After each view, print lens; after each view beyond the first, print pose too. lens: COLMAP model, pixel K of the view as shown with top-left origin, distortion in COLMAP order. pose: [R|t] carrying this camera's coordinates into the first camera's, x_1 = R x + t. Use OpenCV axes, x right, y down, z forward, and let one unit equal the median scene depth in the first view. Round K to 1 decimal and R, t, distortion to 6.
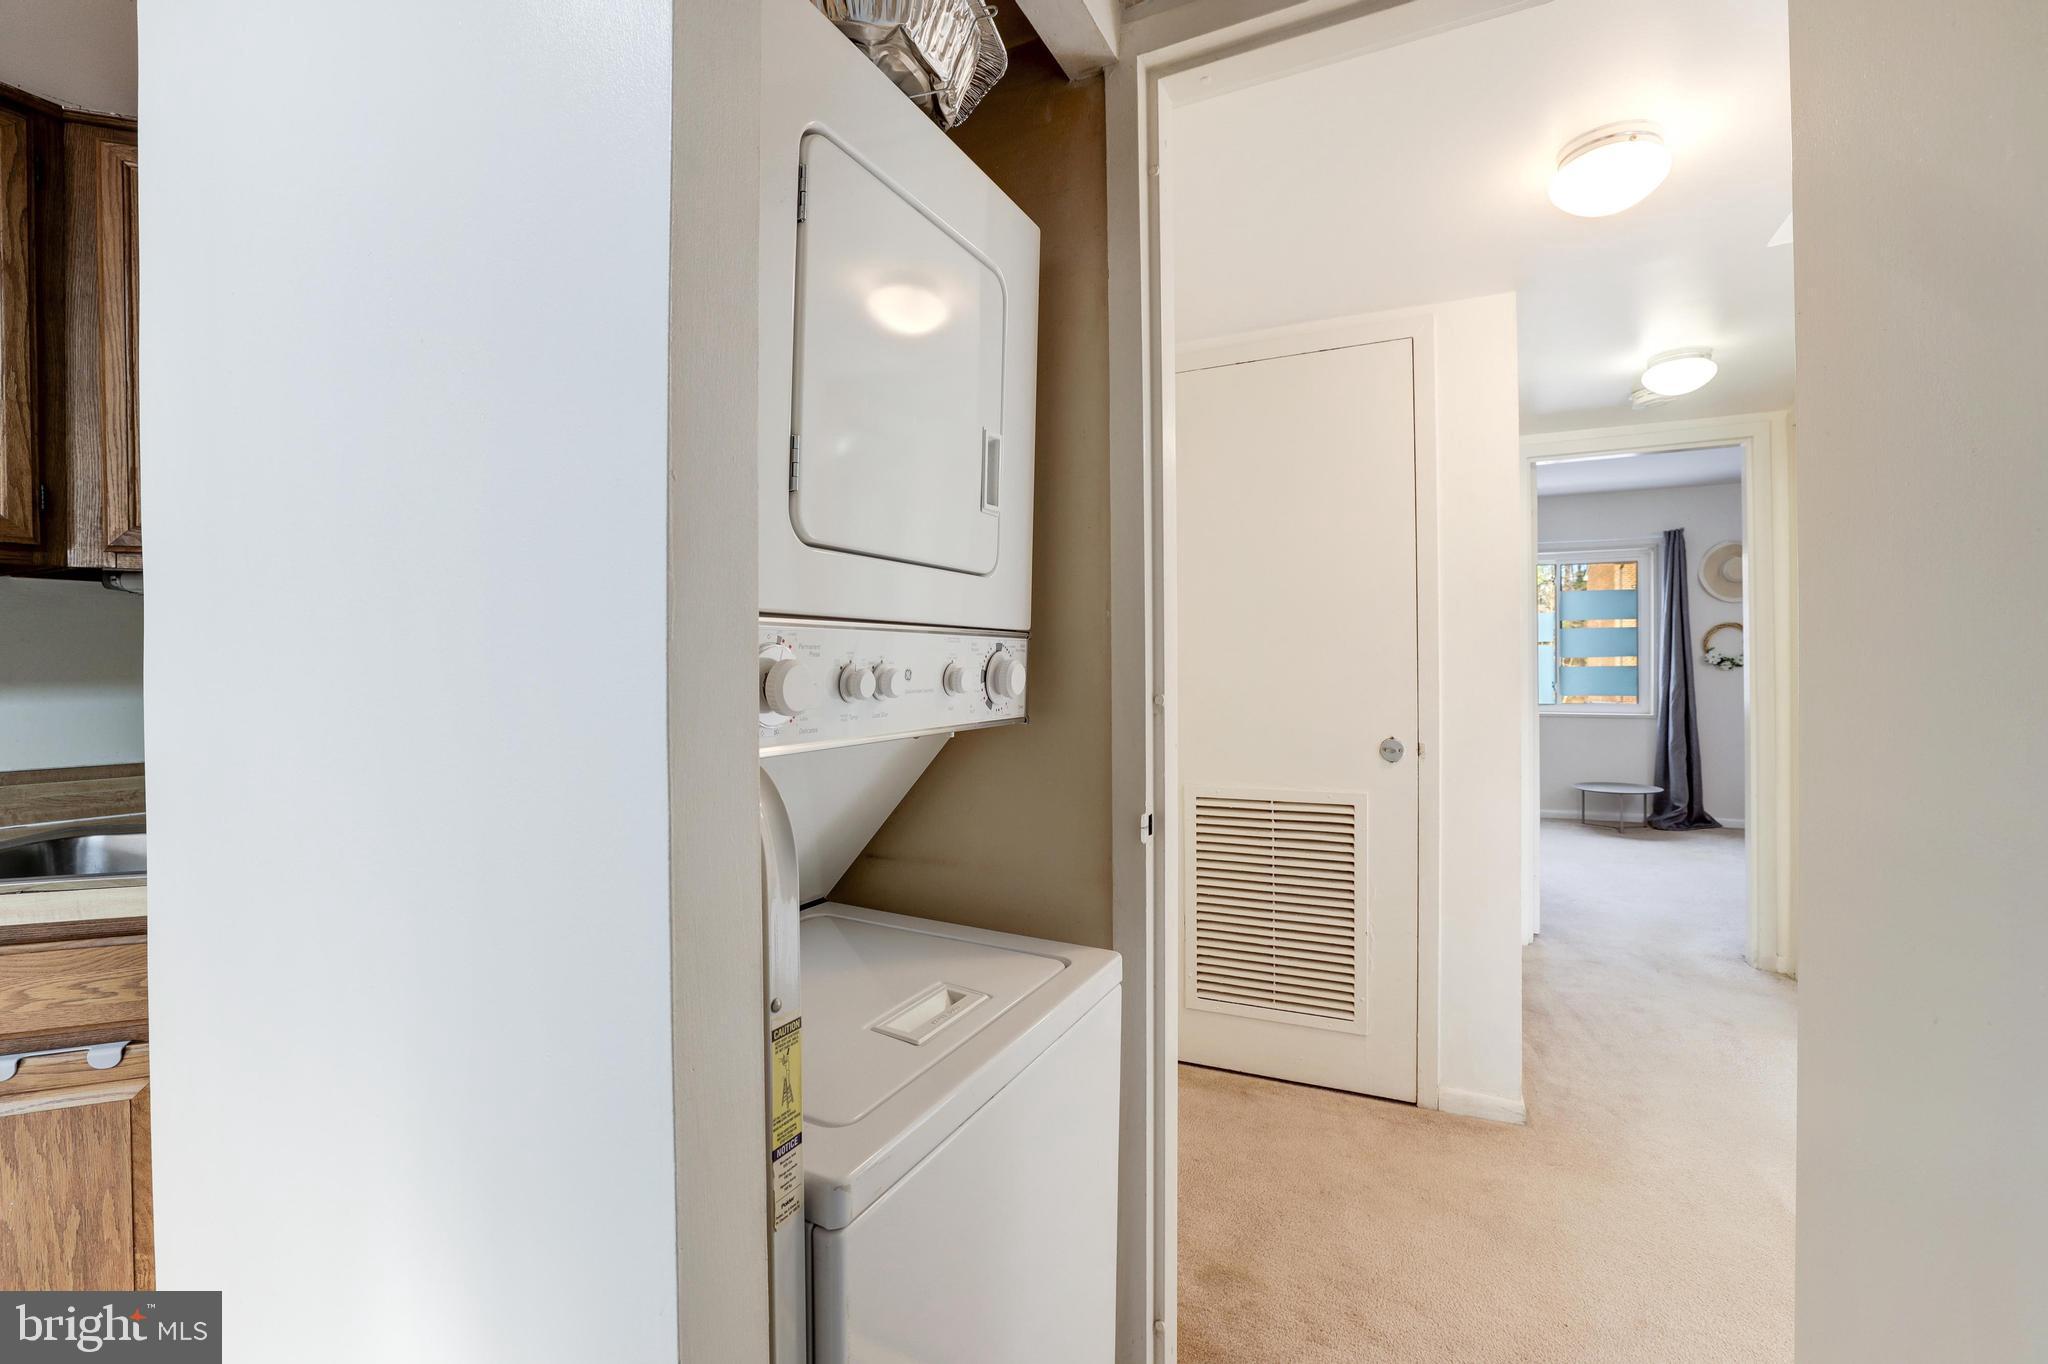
lens RADIAL K [[898.7, 0, 1015.0], [0, 898.7, 673.5], [0, 0, 1]] dist [-0.034238, 0.014275]
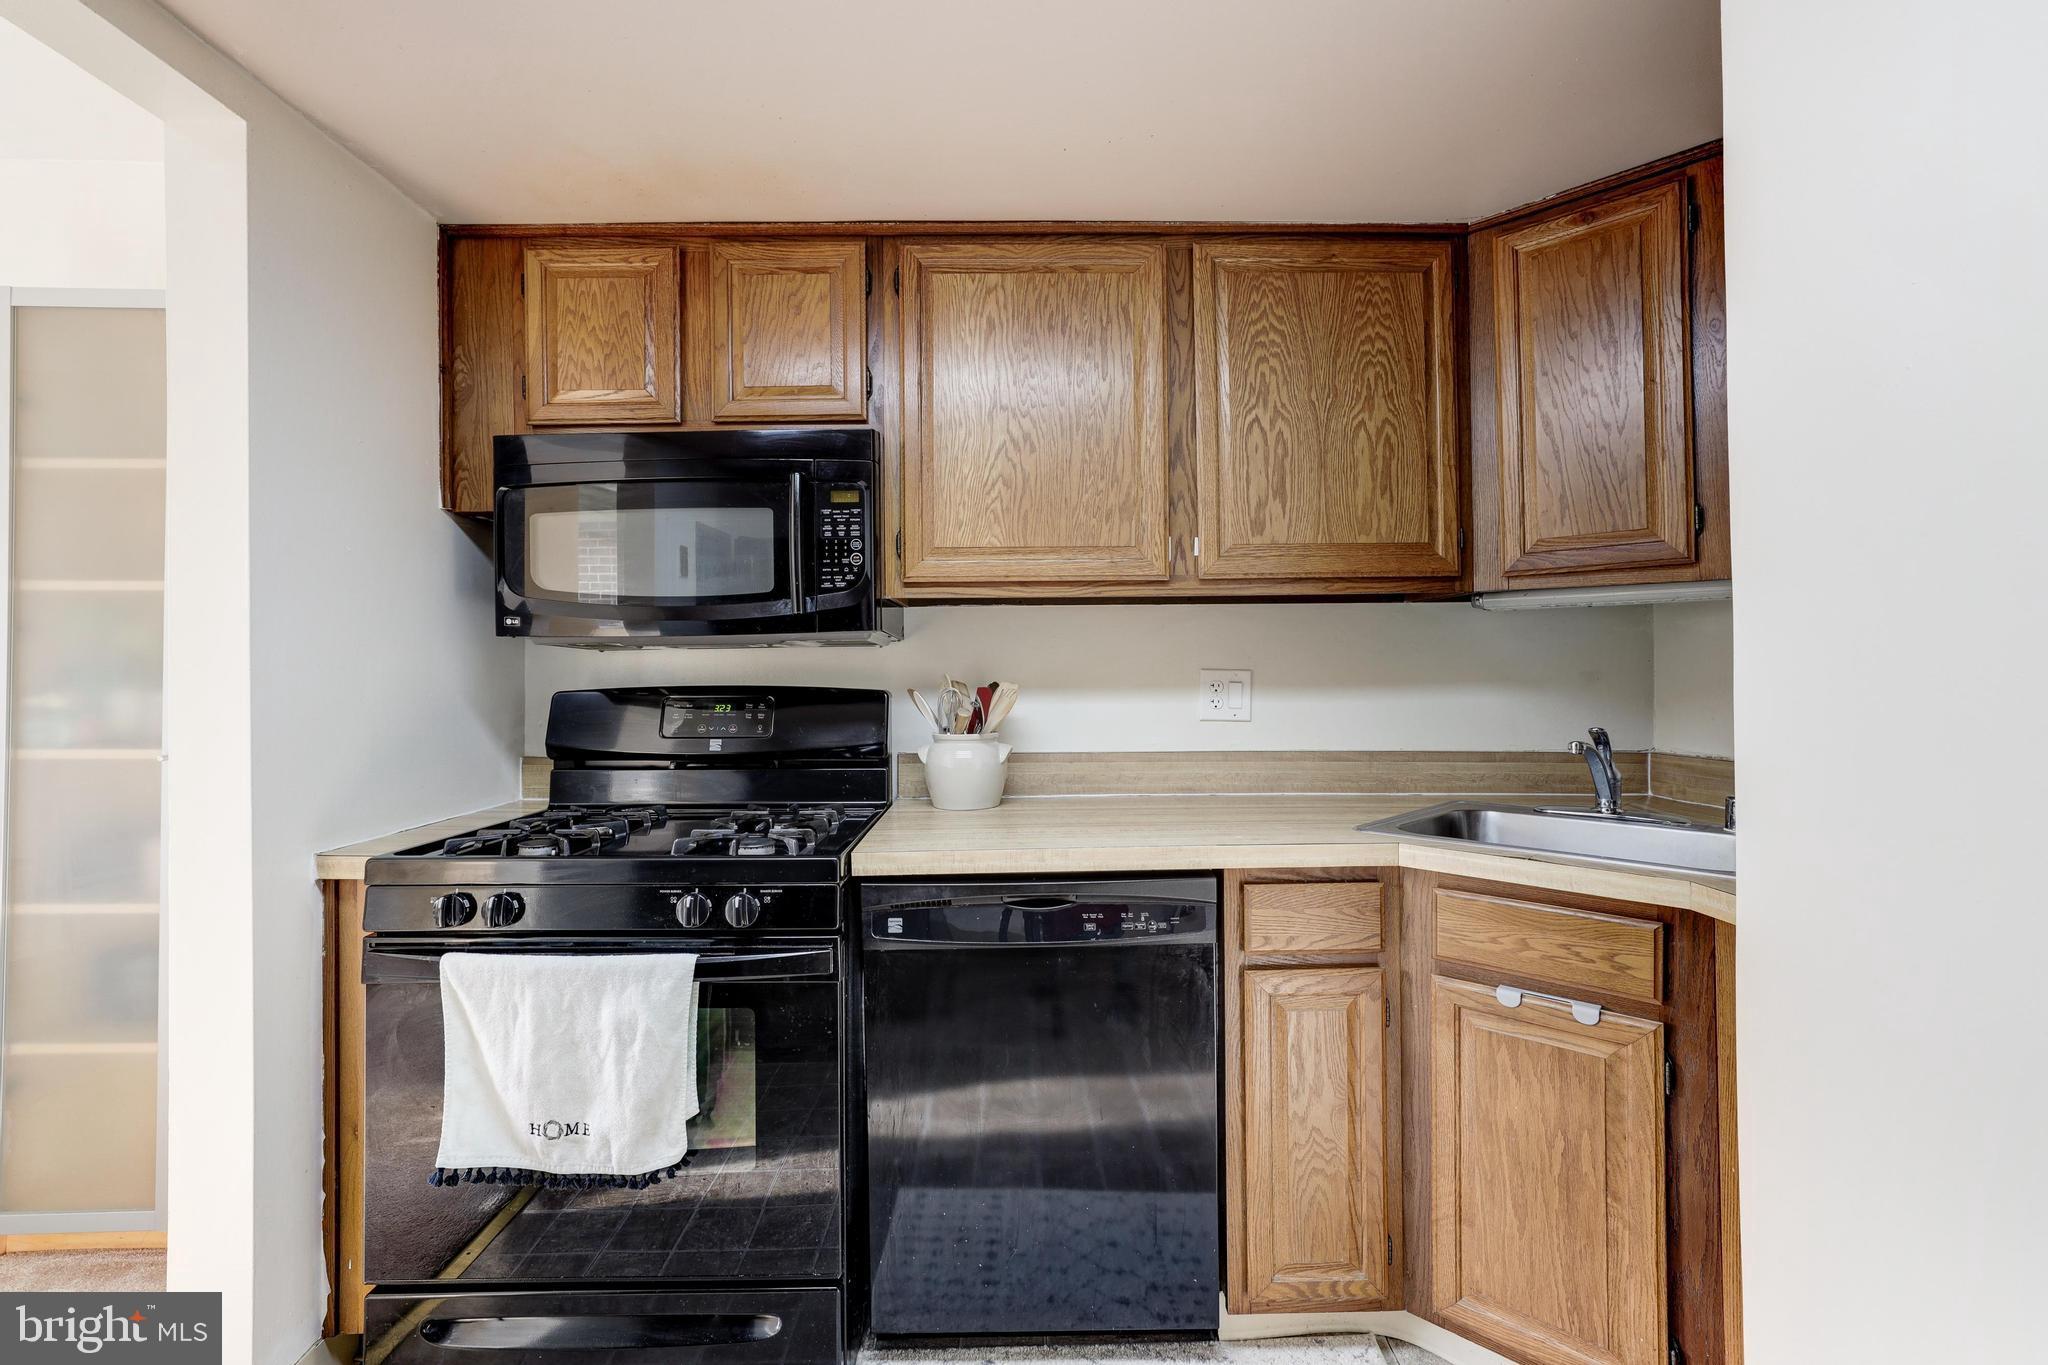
lens RADIAL K [[898.7, 0, 1011.7], [0, 898.7, 670.2], [0, 0, 1]] dist [-0.034238, 0.014275]
pose [[0.437587, 0.000157, -0.899176, -0.324036], [-0.005204, 0.999984, -0.002358, -0.005707], [0.899161, 0.005711, 0.437581, -0.178532]]
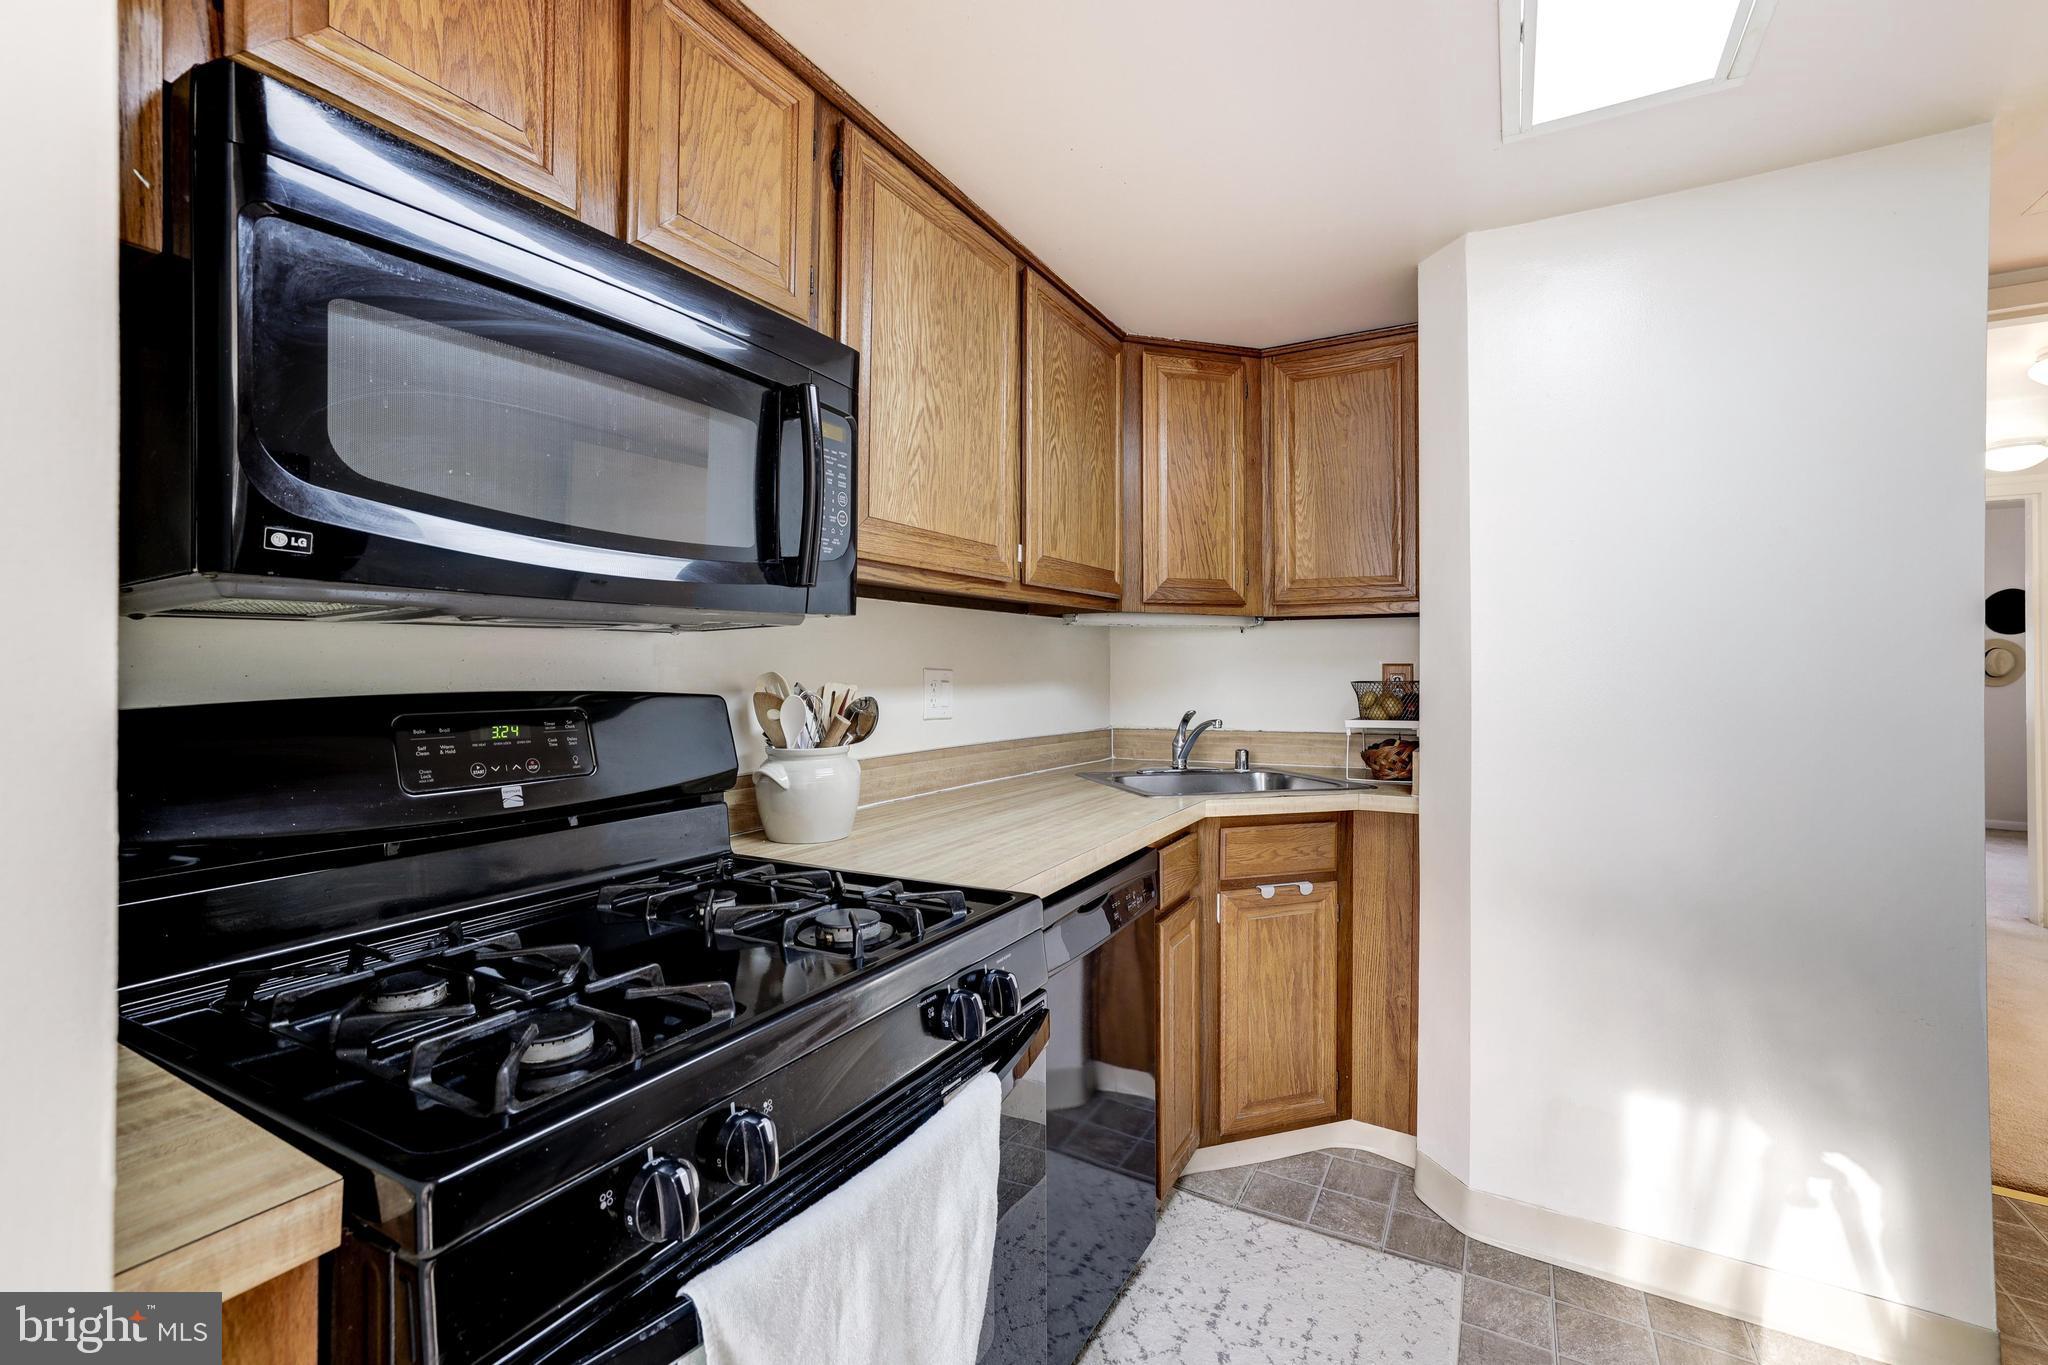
lens RADIAL K [[898.7, 0, 1034.4], [0, 898.7, 668.8], [0, 0, 1]] dist [-0.034238, 0.014275]
pose [[0.998992, 0.006977, -0.044338, -1.516937], [-0.007450, 0.999917, -0.010523, 0.004528], [0.044260, 0.010842, 0.998961, -0.878419]]
